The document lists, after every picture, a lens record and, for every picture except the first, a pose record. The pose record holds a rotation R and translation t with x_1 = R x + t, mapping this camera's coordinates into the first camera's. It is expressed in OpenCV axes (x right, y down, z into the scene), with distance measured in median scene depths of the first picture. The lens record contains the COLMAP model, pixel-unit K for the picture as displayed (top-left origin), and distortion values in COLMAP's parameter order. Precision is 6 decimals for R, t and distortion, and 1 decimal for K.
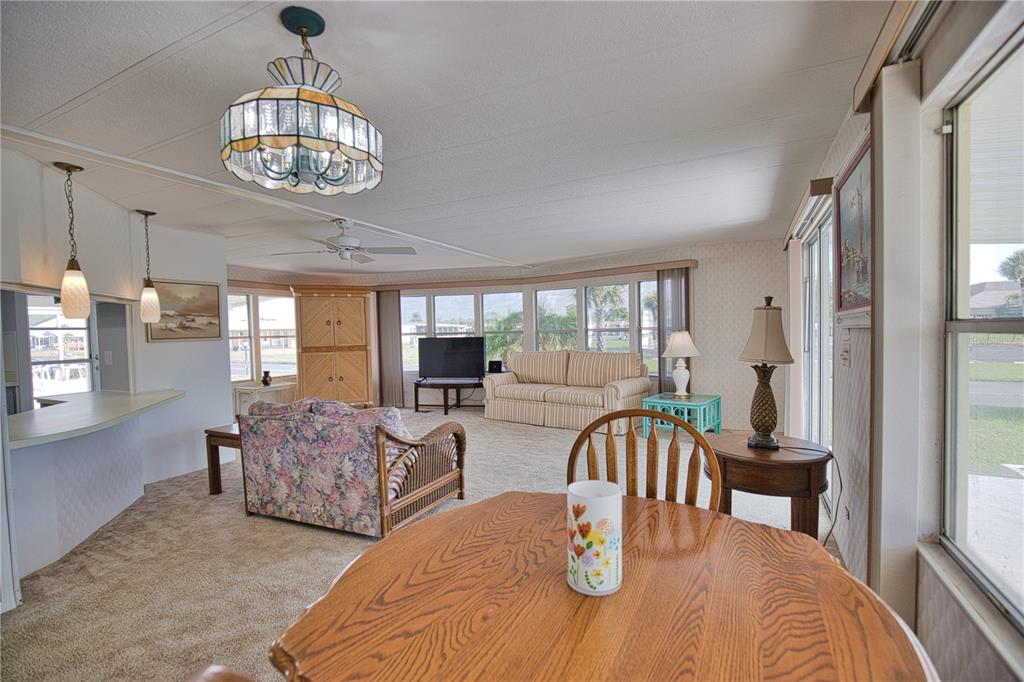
lens RADIAL K [[468.0, 0, 514.3], [0, 468.0, 345.5], [0, 0, 1]] dist [-0.026794, 0.000764]
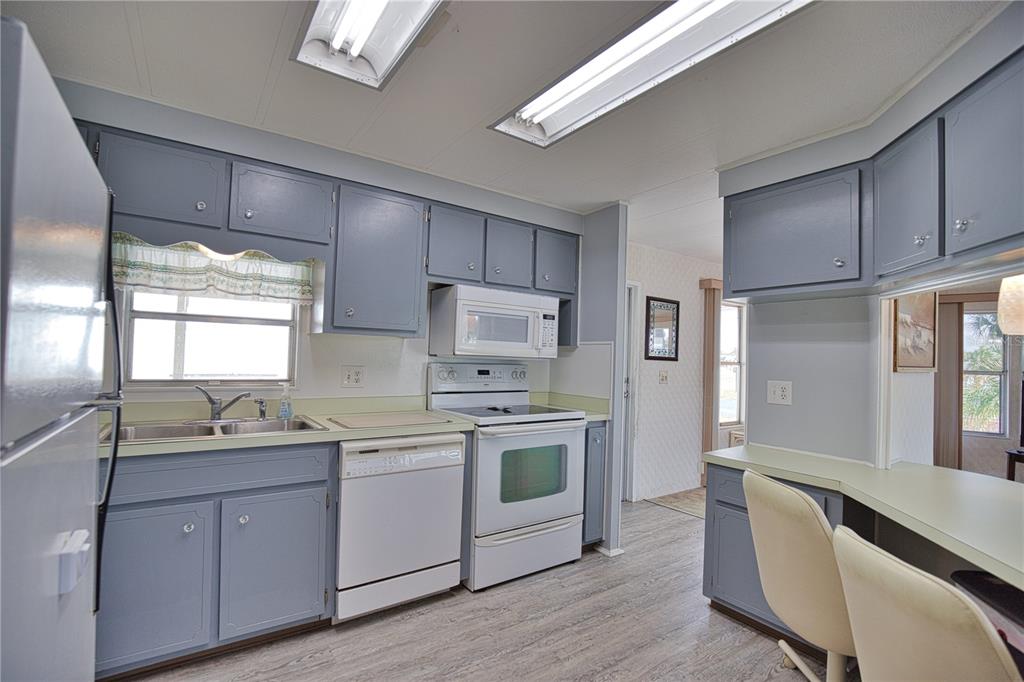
lens RADIAL K [[468.0, 0, 514.3], [0, 468.0, 345.5], [0, 0, 1]] dist [-0.026794, 0.000764]
pose [[0.871840, 0.039473, -0.488198, -0.567101], [-0.068400, 0.996792, -0.041555, 0.008984], [0.484991, 0.069622, 0.871743, 0.198016]]
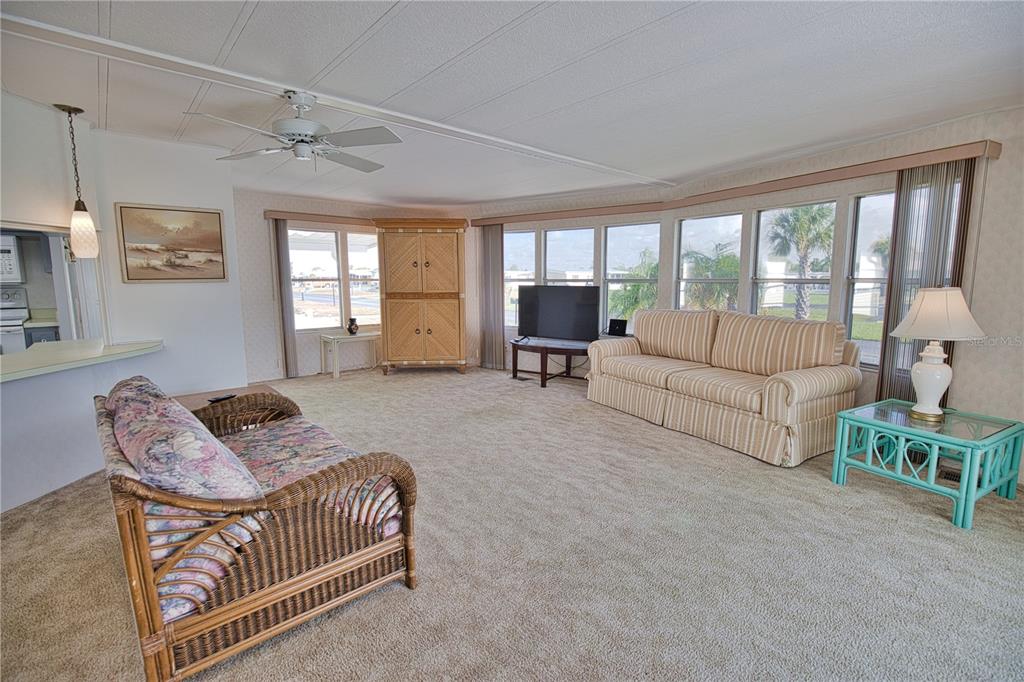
lens RADIAL K [[468.0, 0, 514.3], [0, 468.0, 345.5], [0, 0, 1]] dist [-0.026794, 0.000764]
pose [[0.928109, 0.073372, -0.365006, 0.094473], [-0.032073, 0.992501, 0.117956, -0.009692], [0.370924, -0.097769, 0.923502, 0.305278]]
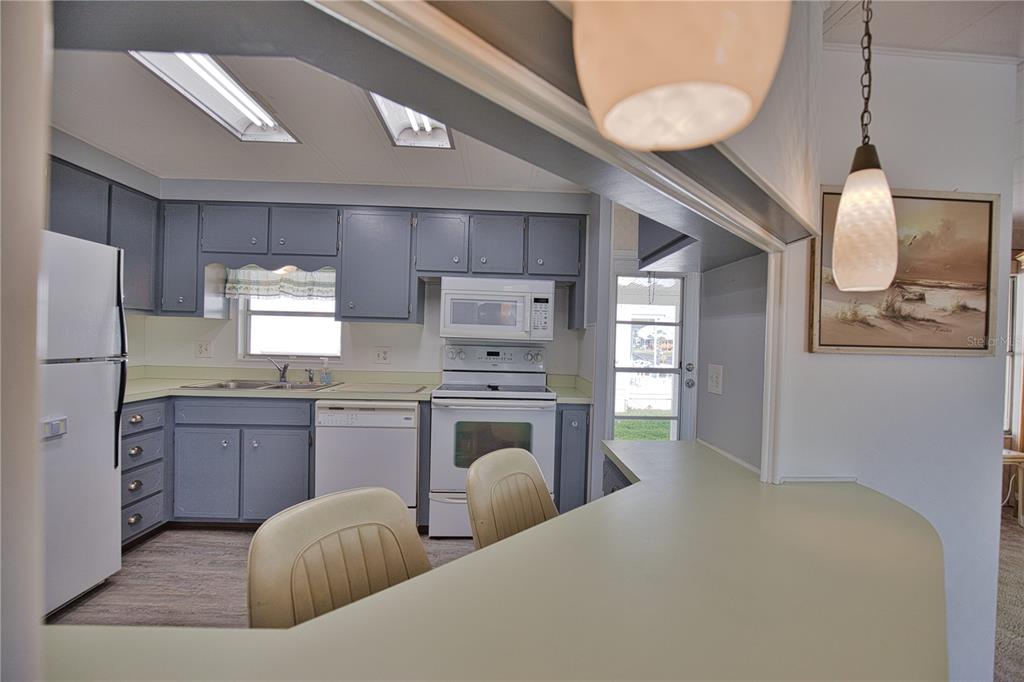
lens RADIAL K [[468.0, 0, 514.3], [0, 468.0, 345.5], [0, 0, 1]] dist [-0.026794, 0.000764]
pose [[0.476040, 0.048462, -0.878087, -0.355215], [-0.068685, 0.997479, 0.017815, -0.001667], [0.876737, 0.051831, 0.478168, 0.369231]]
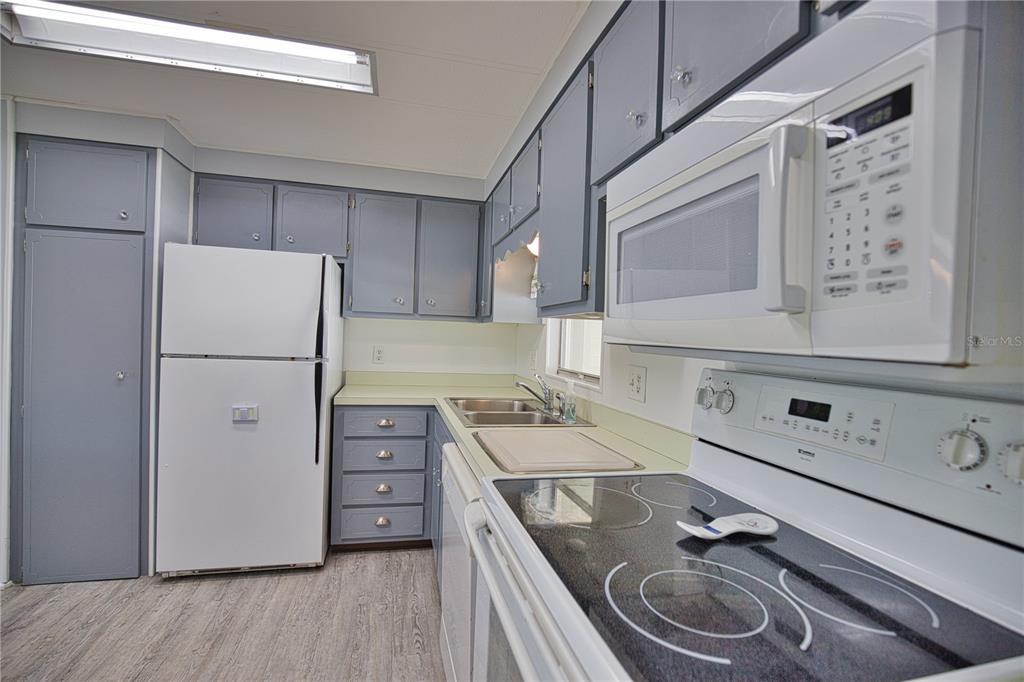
lens RADIAL K [[468.0, 0, 514.3], [0, 468.0, 345.5], [0, 0, 1]] dist [-0.026794, 0.000764]
pose [[-0.758928, 0.007957, -0.651126, -0.670848], [-0.041671, 0.997282, 0.060756, -0.004890], [0.649840, 0.073242, -0.756534, 0.644140]]
